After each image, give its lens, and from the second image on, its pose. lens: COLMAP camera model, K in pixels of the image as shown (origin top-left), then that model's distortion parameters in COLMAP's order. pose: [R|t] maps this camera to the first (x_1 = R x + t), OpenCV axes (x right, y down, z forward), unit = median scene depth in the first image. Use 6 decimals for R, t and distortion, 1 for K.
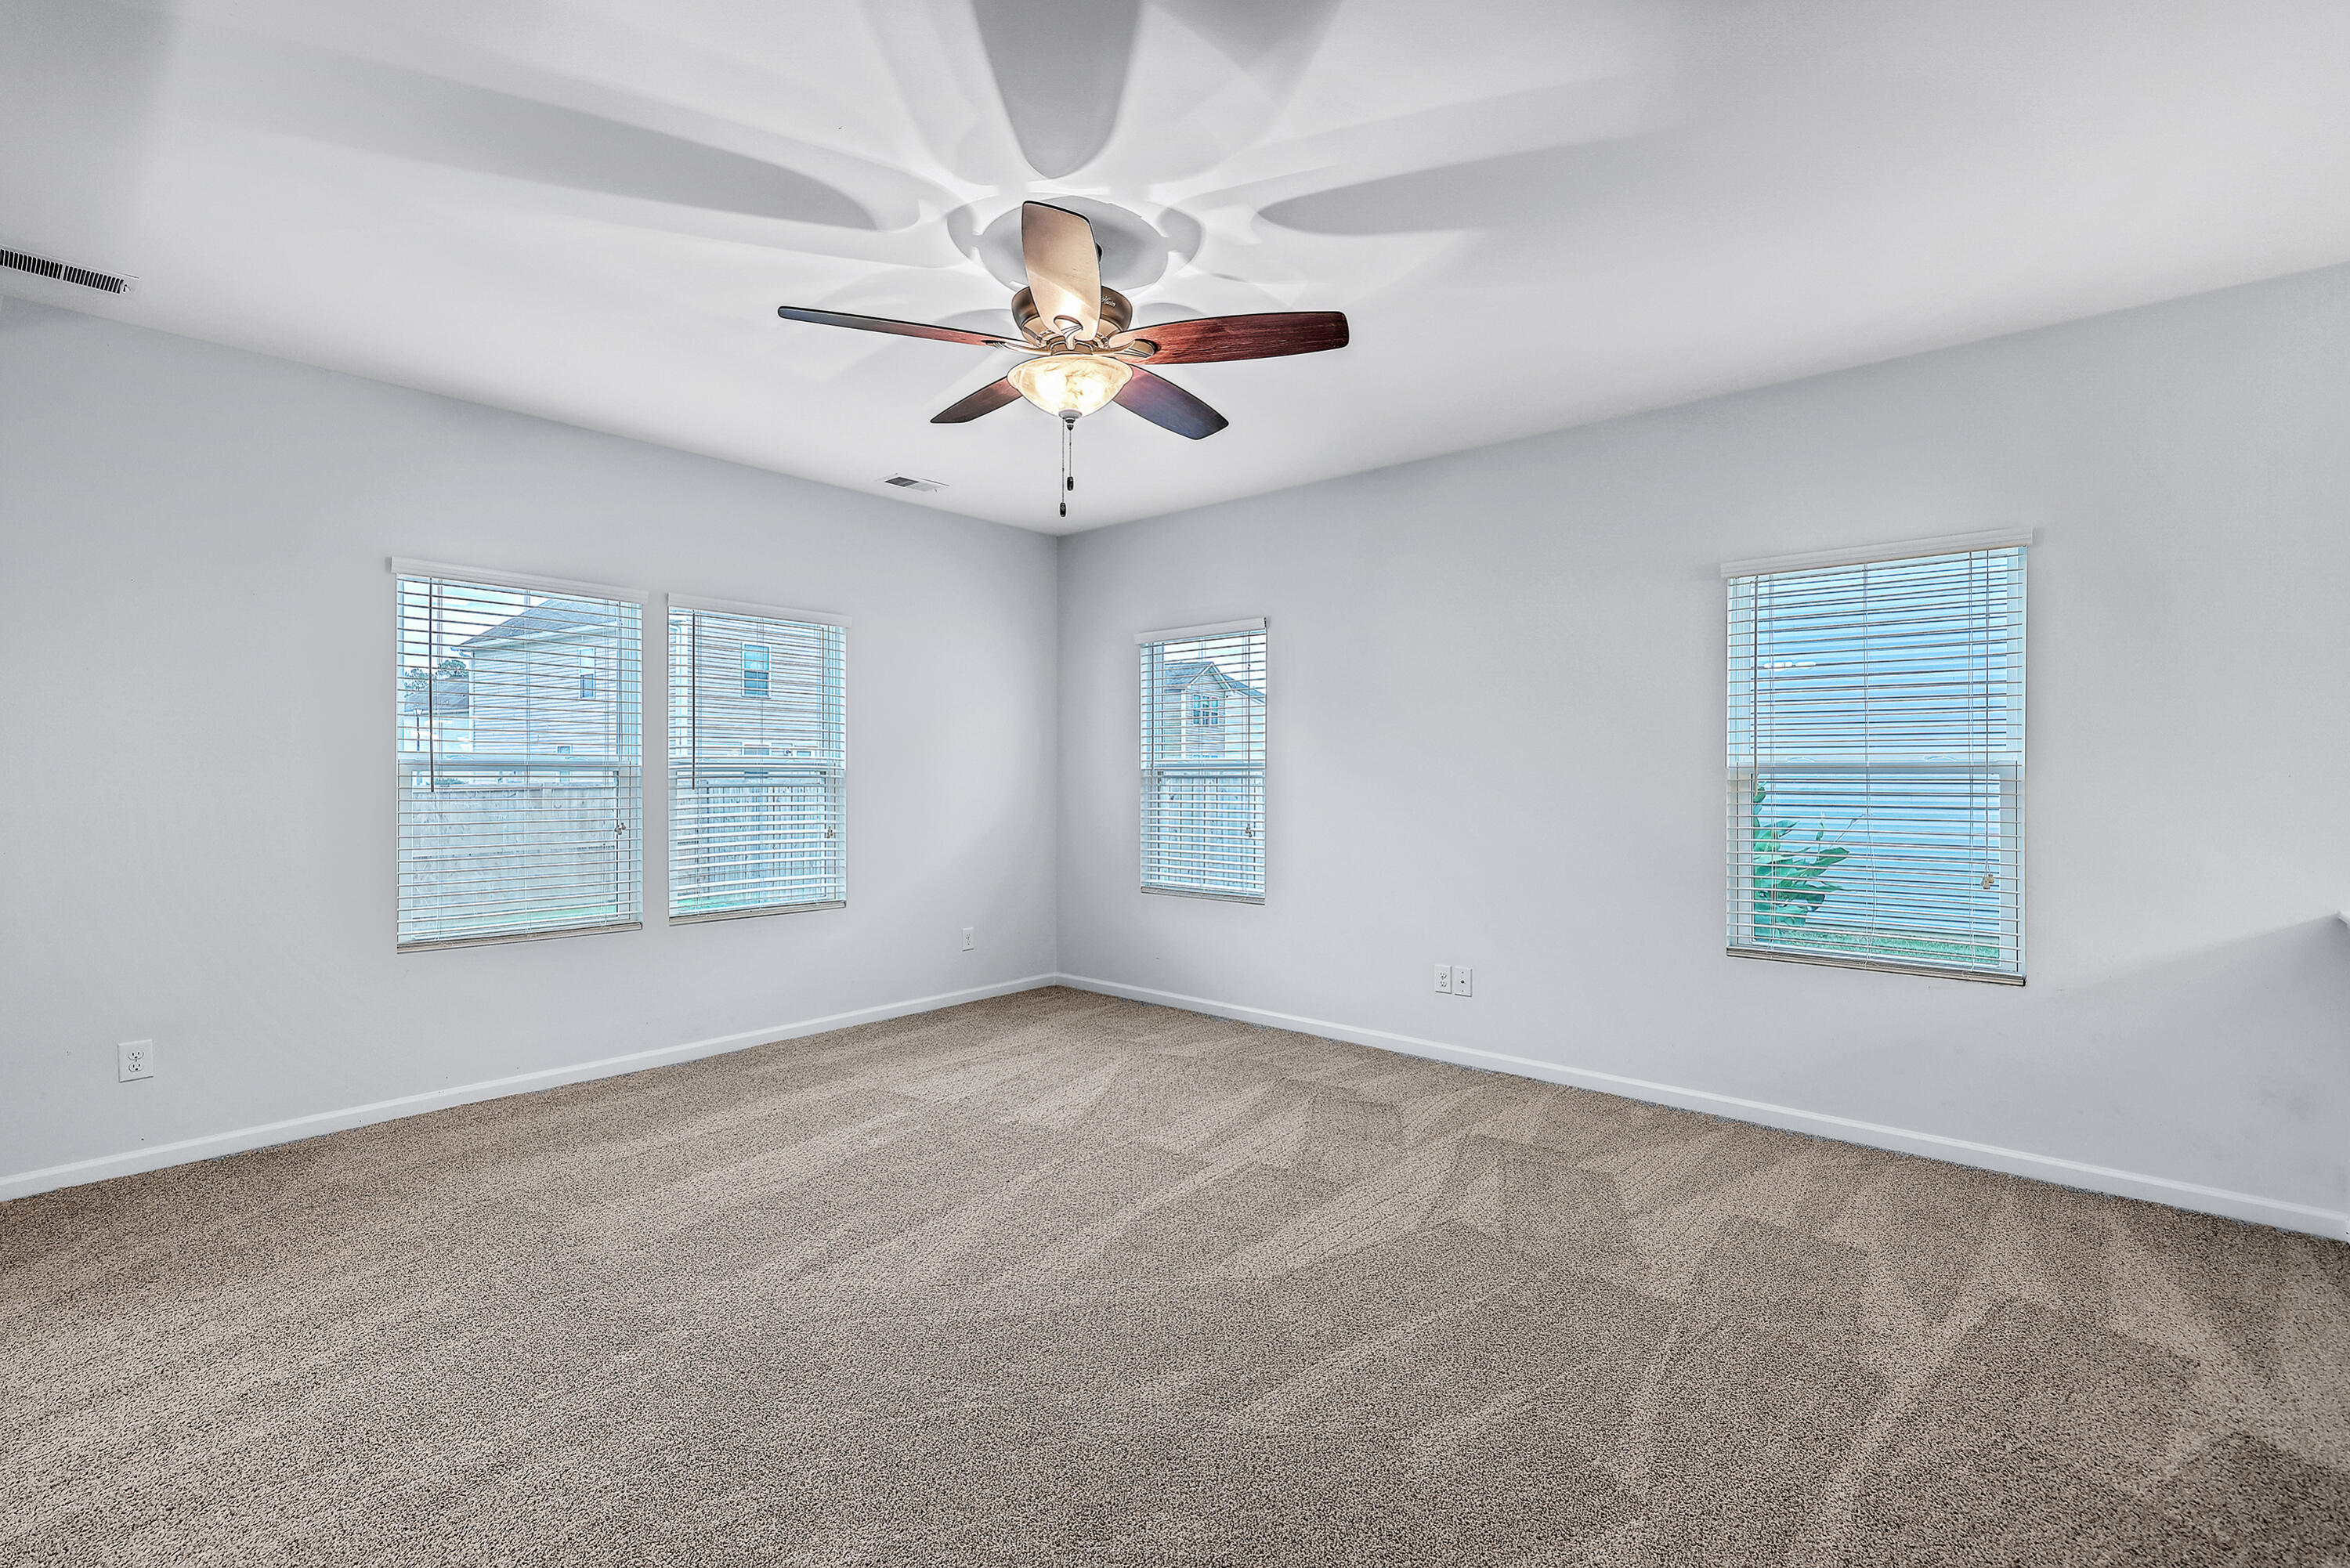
lens RADIAL K [[1041.9, 0, 1175.0], [0, 1041.9, 784.0], [0, 0, 1]] dist [0.001718, 0.000238]
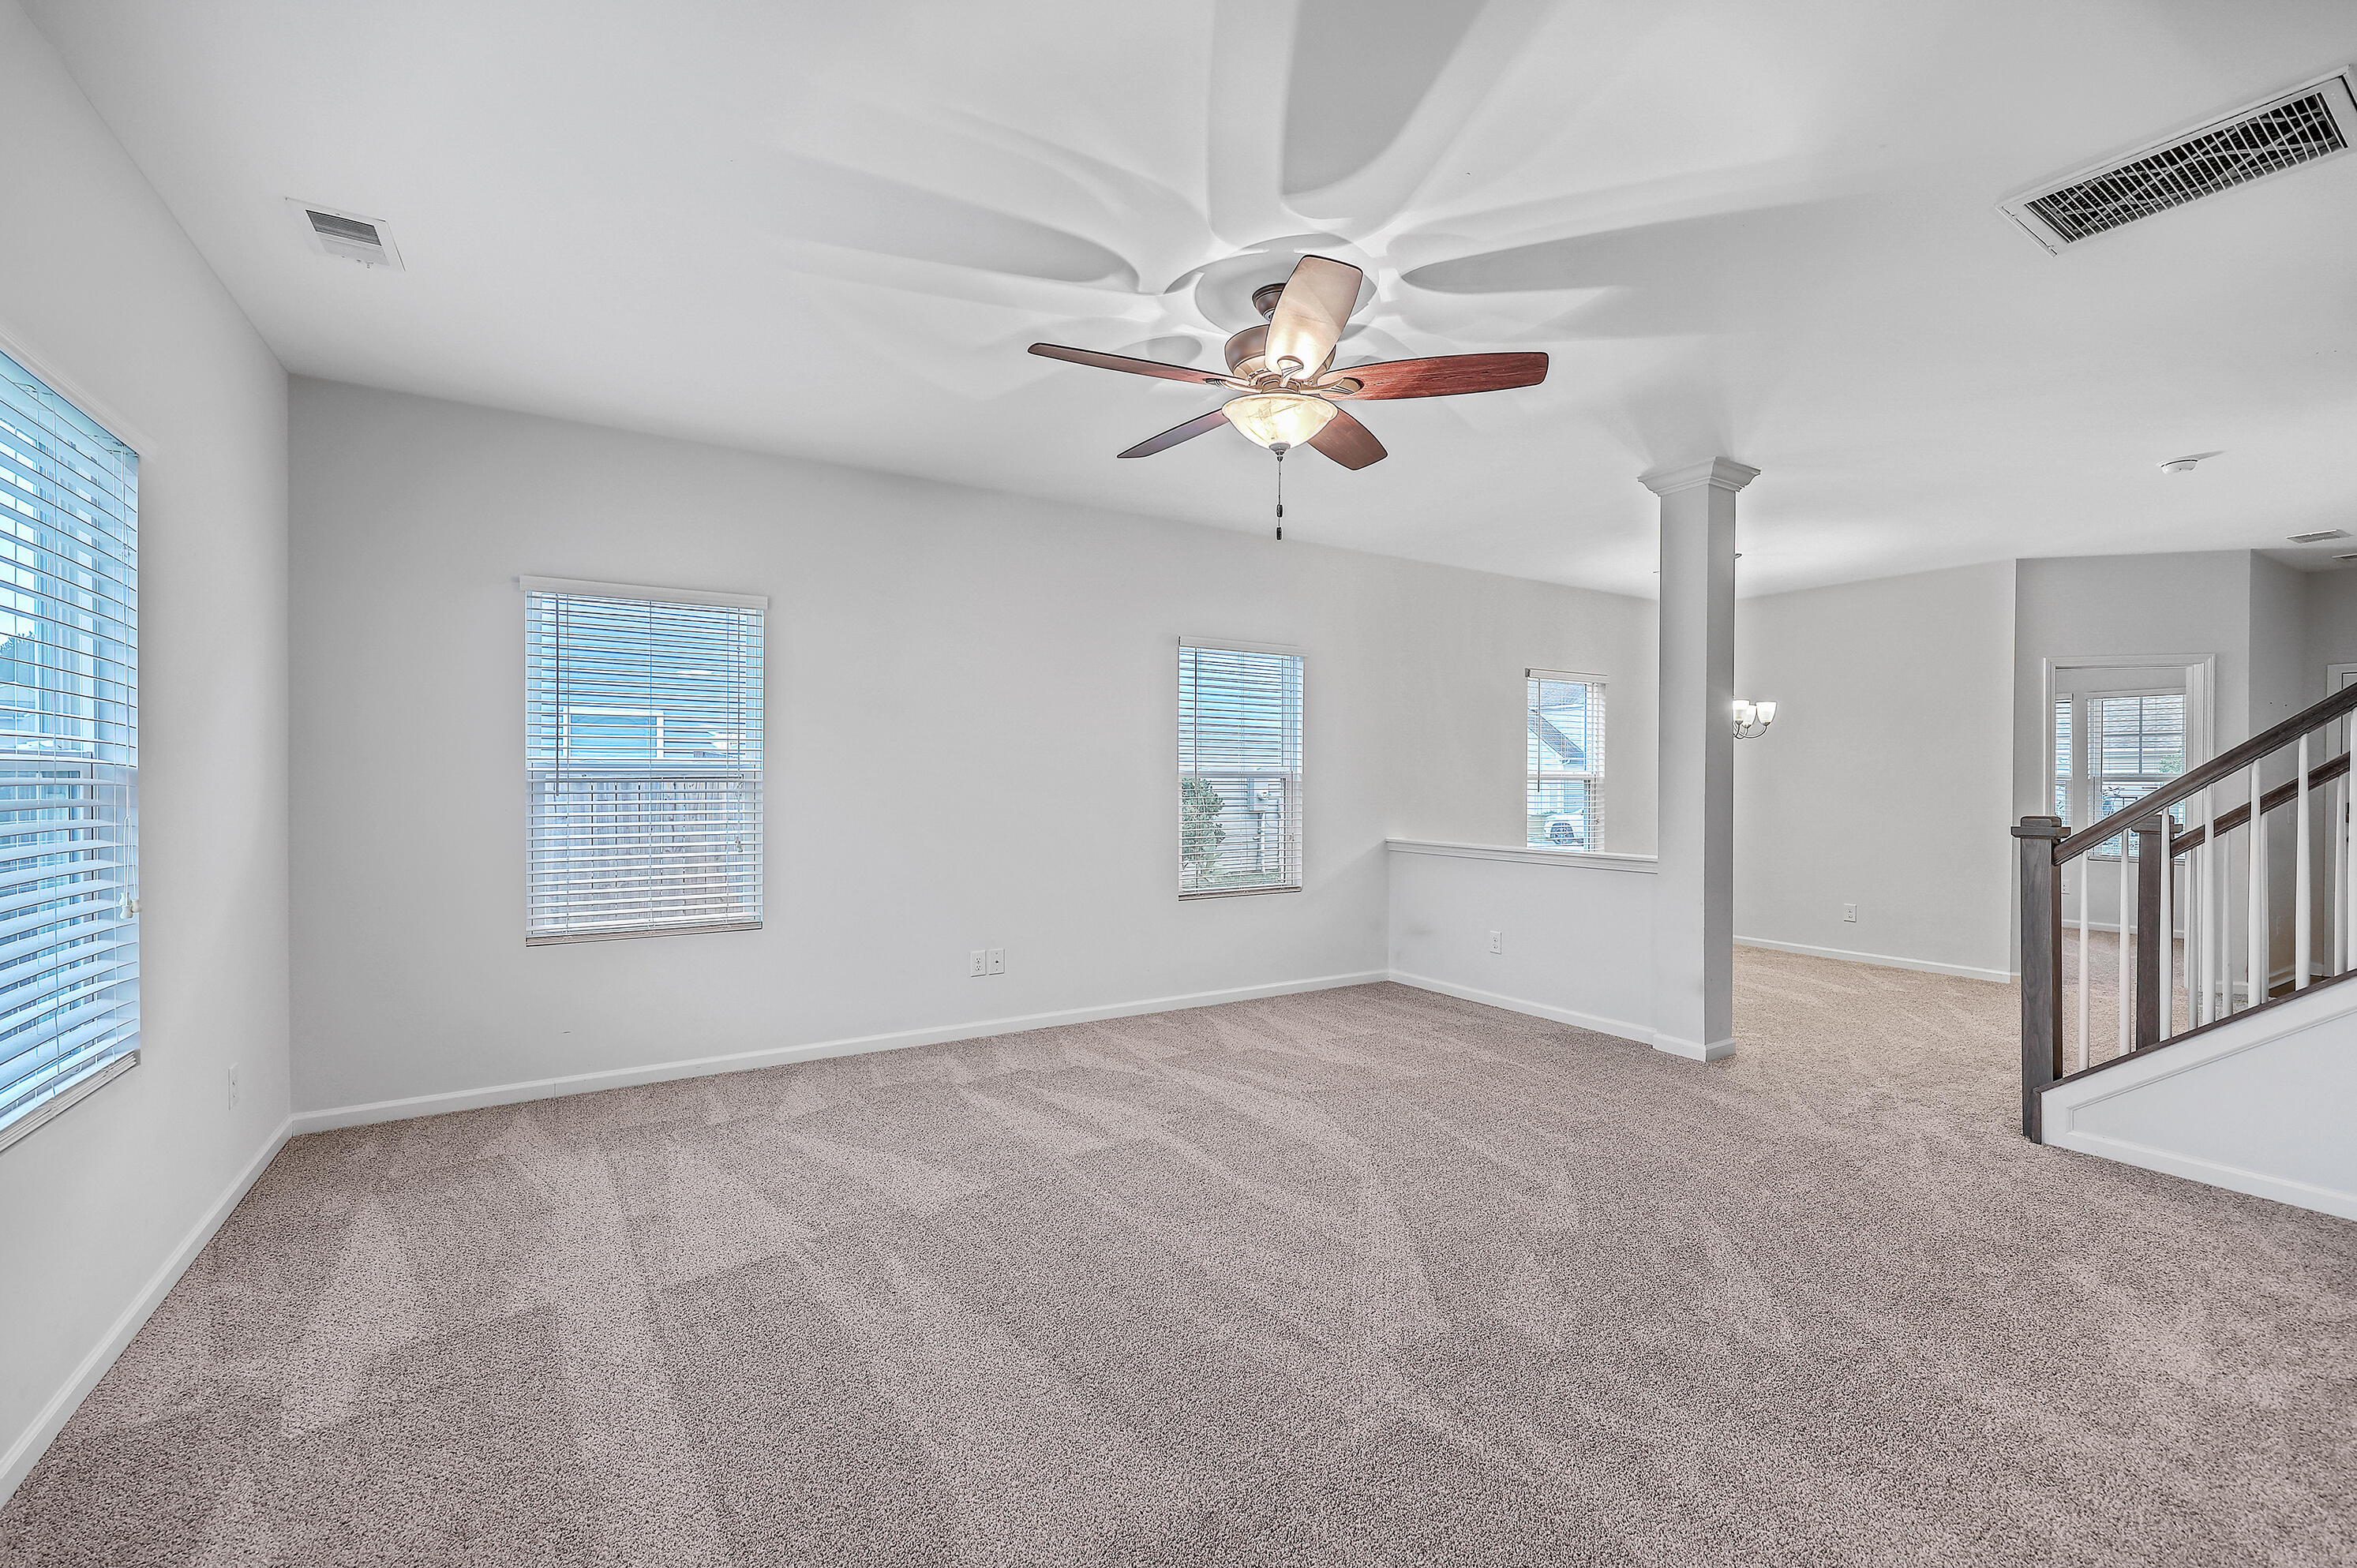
lens RADIAL K [[960.9, 0, 1178.5], [0, 960.9, 784.0], [0, 0, 1]] dist [0.003429, -0.000101]
pose [[0.314624, -0.002729, 0.949213, -0.866558], [0.011565, 0.999933, -0.000958, -0.002145], [-0.949146, 0.011280, 0.314634, 0.627538]]
